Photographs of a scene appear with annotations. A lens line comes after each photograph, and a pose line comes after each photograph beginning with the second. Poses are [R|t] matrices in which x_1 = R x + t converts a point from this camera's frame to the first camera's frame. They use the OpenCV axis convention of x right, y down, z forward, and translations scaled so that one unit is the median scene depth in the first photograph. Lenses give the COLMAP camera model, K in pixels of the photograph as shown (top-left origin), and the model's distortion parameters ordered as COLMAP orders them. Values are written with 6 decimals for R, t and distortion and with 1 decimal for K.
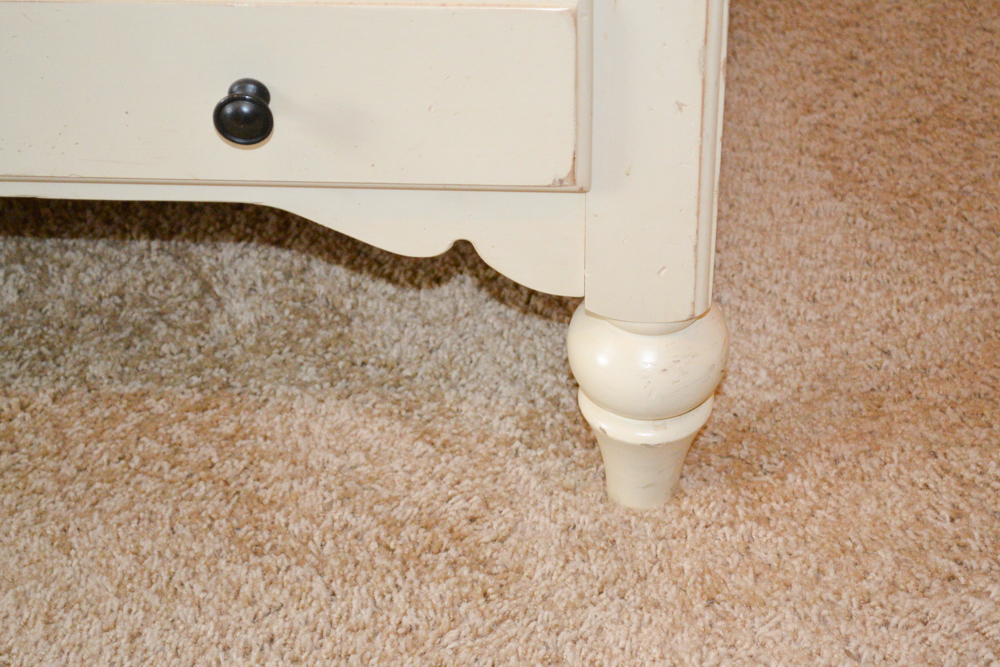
lens RADIAL K [[2263.9, 0, 500.3], [0, 2263.9, 334.9], [0, 0, 1]] dist [0.015183, 0.000000]
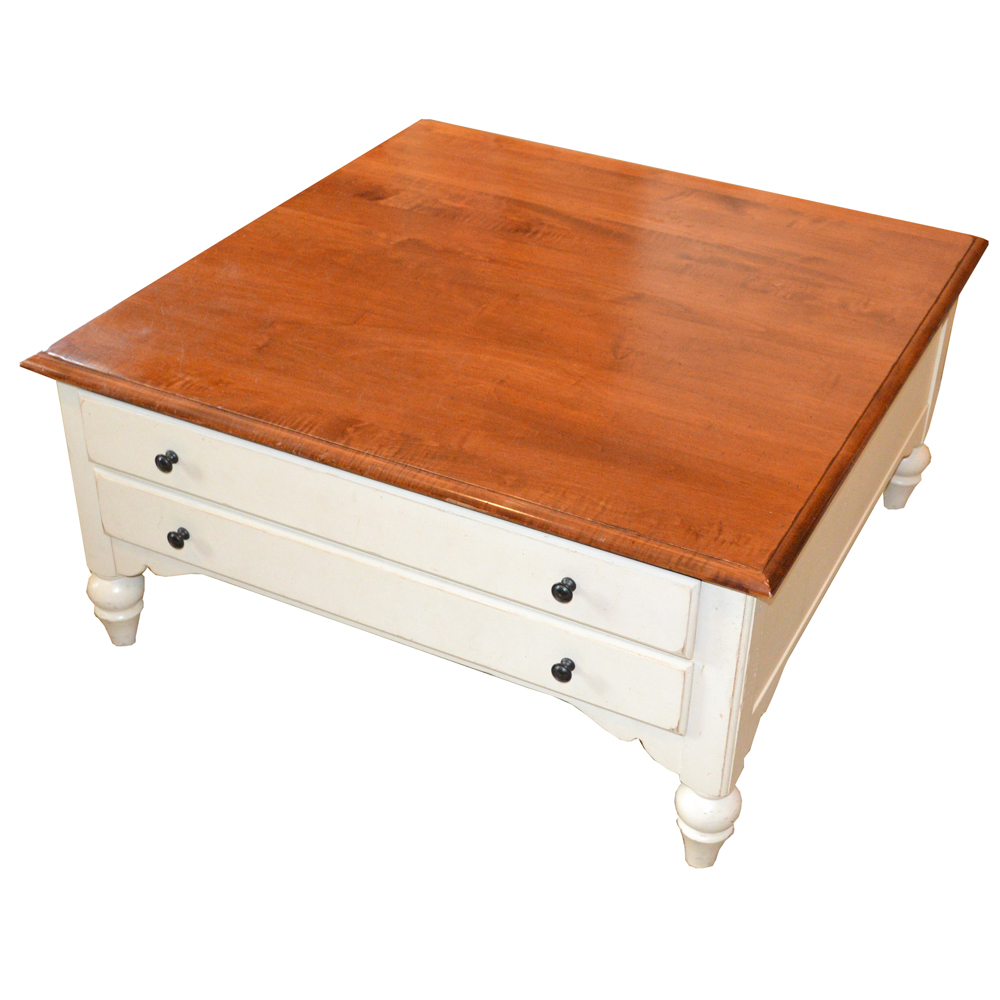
lens RADIAL K [[1560.8, 0, 500.4], [0, 1560.8, 498.8], [0, 0, 1]] dist [-0.042689, 0.000000]
pose [[0.912792, 0.258851, -0.315924, 0.289135], [-0.297629, 0.951282, -0.080502, -0.098321], [0.279694, 0.167510, 0.945363, -0.668139]]
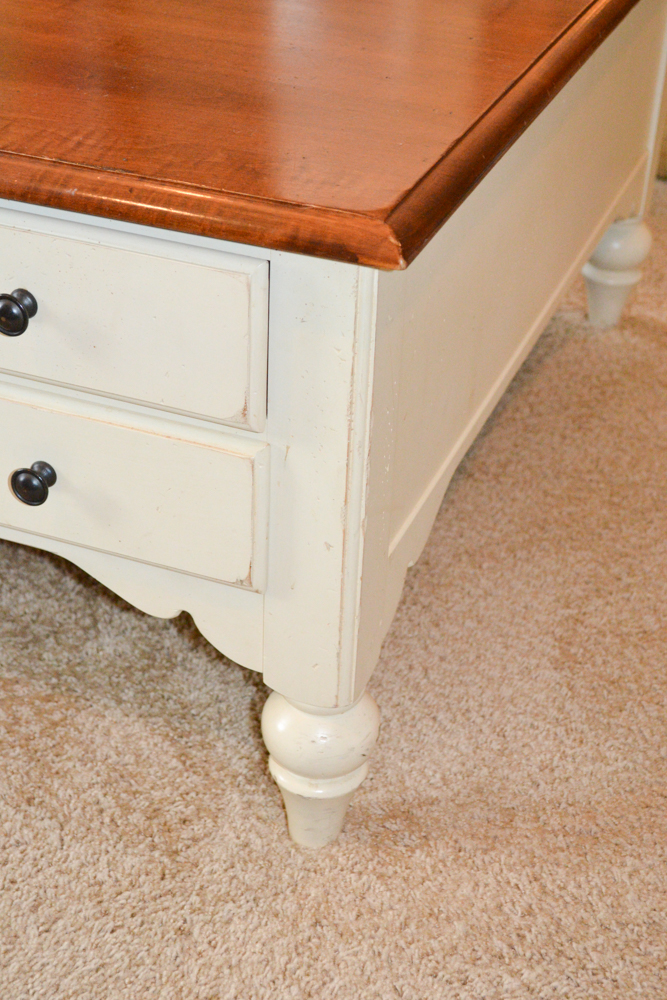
lens RADIAL K [[1592.6, 0, 332.6], [0, 1592.6, 499.8], [0, 0, 1]] dist [-0.007193, 0.000000]
pose [[0.950363, 0.211864, -0.227867, 0.246440], [-0.245359, 0.960659, -0.130126, -0.002155], [0.191334, 0.179576, 0.964958, 0.048596]]
